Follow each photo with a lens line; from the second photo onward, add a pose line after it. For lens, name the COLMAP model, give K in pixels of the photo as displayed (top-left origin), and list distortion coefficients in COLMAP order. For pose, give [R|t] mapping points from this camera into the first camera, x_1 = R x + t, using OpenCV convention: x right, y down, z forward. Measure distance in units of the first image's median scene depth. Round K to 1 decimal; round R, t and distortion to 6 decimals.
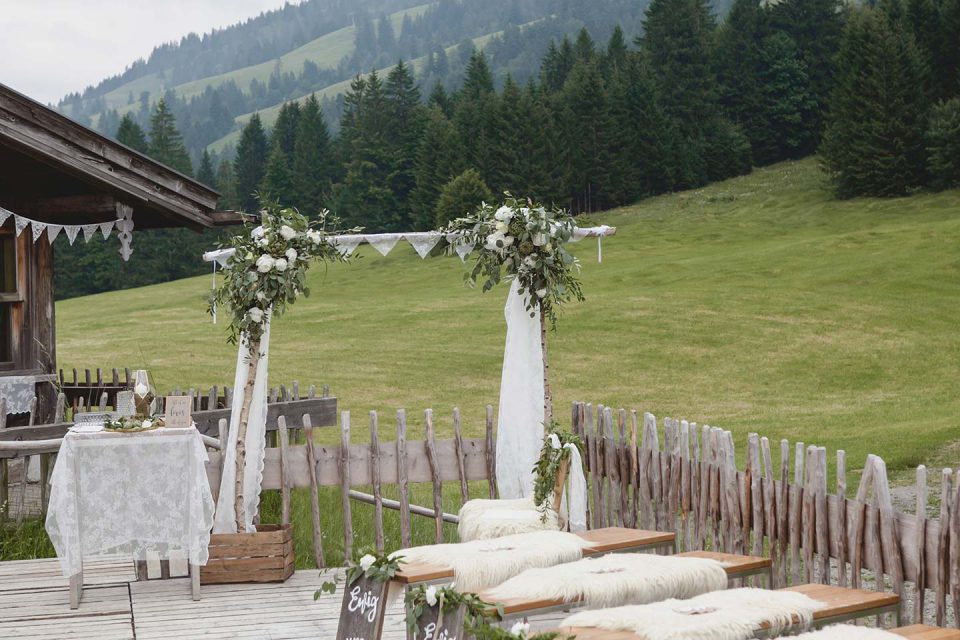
lens RADIAL K [[1195.8, 0, 482.1], [0, 1195.8, 321.2], [0, 0, 1]] dist [-0.029458, 0.000000]
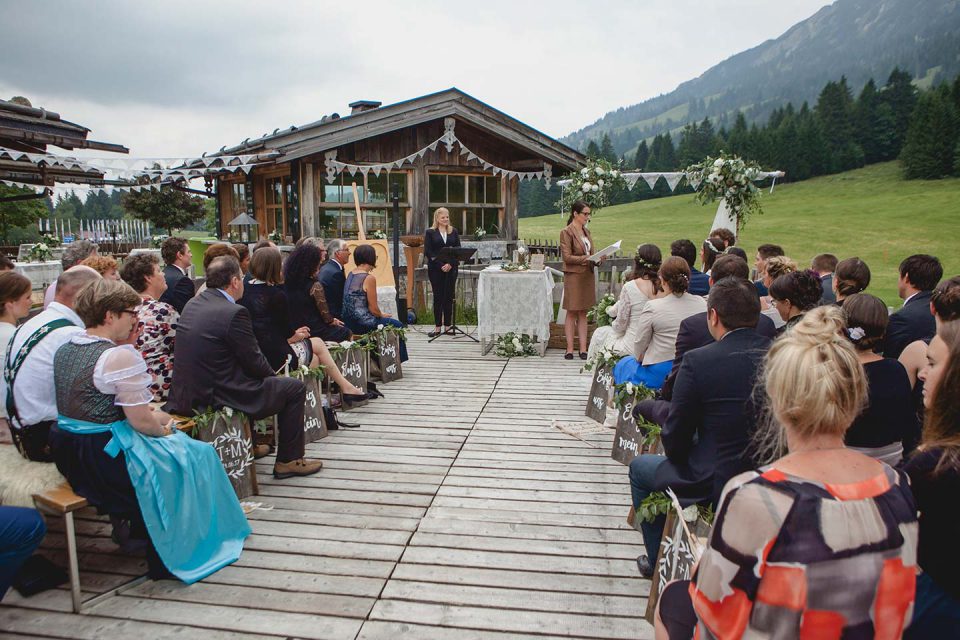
lens RADIAL K [[687.6, 0, 474.7], [0, 687.6, 310.6], [0, 0, 1]] dist [-0.055256, 0.025190]
pose [[0.954696, 0.075513, -0.287842, -0.086977], [-0.035213, 0.989140, 0.142699, -0.012592], [0.295491, -0.126098, 0.946987, -0.455854]]
